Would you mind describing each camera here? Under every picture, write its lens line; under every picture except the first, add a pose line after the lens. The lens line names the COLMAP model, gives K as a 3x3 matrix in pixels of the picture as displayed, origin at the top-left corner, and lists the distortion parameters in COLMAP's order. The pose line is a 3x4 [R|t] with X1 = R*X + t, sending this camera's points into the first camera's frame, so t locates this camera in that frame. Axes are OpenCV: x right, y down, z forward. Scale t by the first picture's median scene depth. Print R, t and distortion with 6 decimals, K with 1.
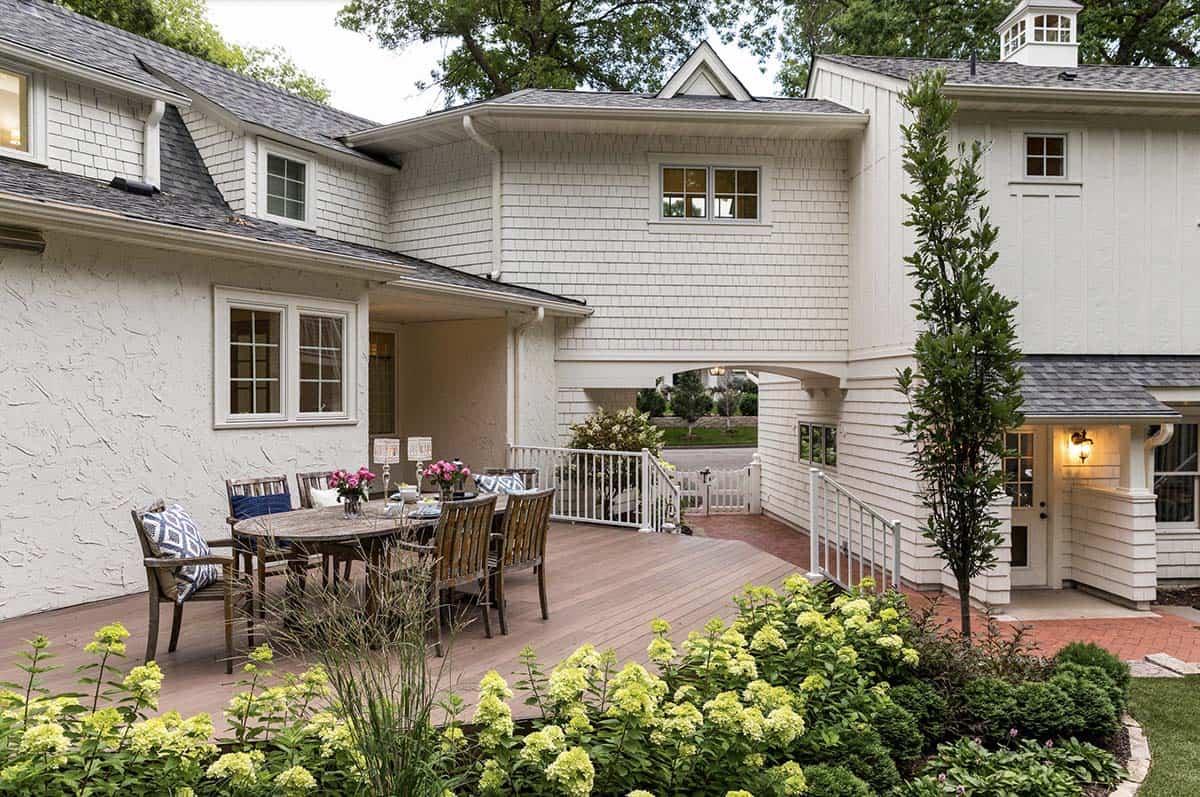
lens RADIAL K [[820.8, 0, 600.0], [0, 820.8, 398.5], [0, 0, 1]] dist [-0.007831, -0.000212]
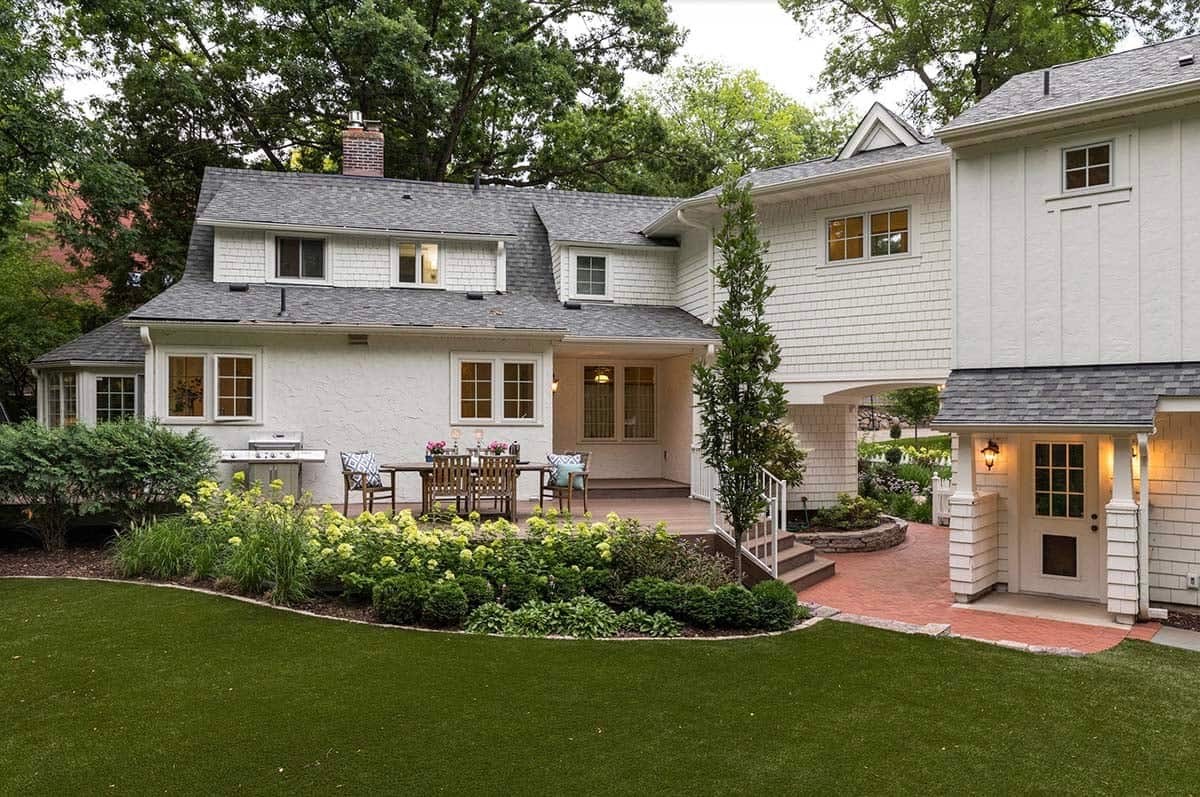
lens RADIAL K [[878.0, 0, 605.1], [0, 878.0, 399.7], [0, 0, 1]] dist [-0.004928, 0.004472]
pose [[0.720110, -0.013674, -0.693725, 0.851642], [-0.006249, 0.999637, -0.026191, 0.019603], [0.693832, 0.023195, 0.719764, -0.172783]]
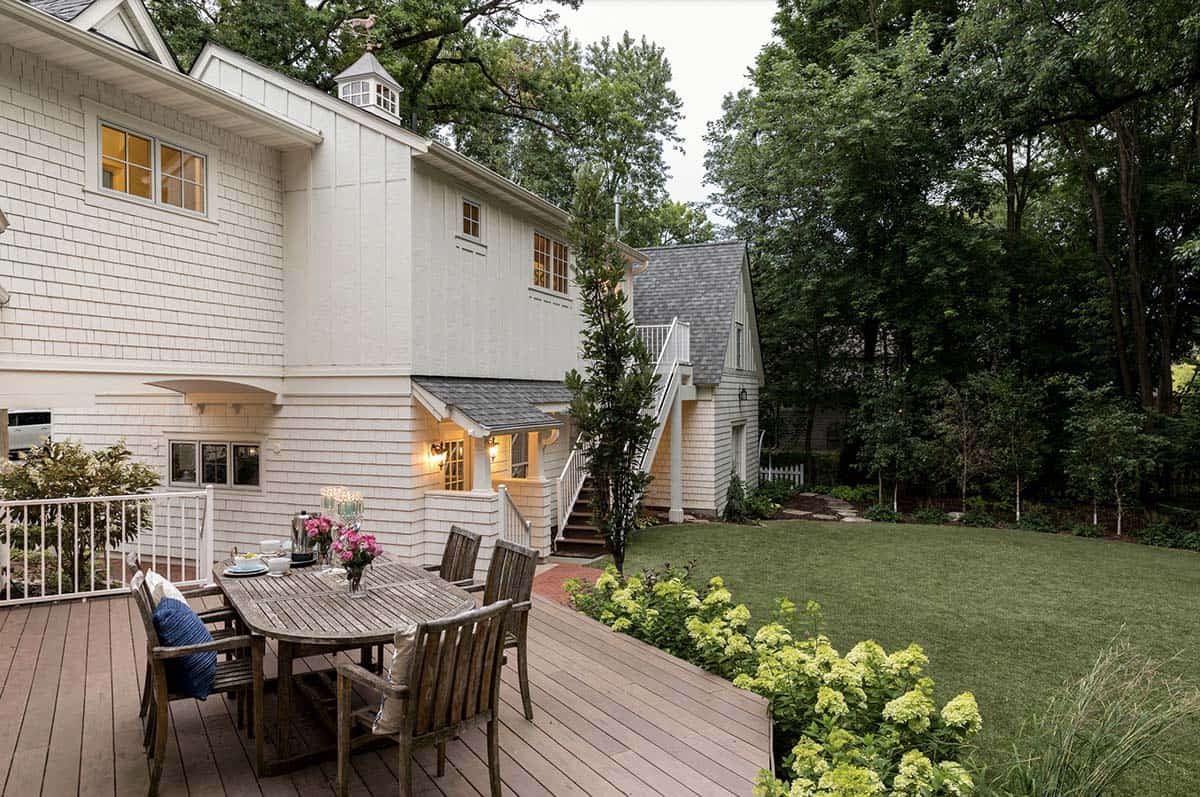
lens RADIAL K [[783.0, 0, 600.0], [0, 783.0, 398.5], [0, 0, 1]] dist [0.003571, -0.000985]
pose [[0.434239, -0.006246, 0.900776, -0.451183], [0.006040, 0.999974, 0.004022, -0.024738], [-0.900777, 0.003694, 0.434266, 0.297865]]
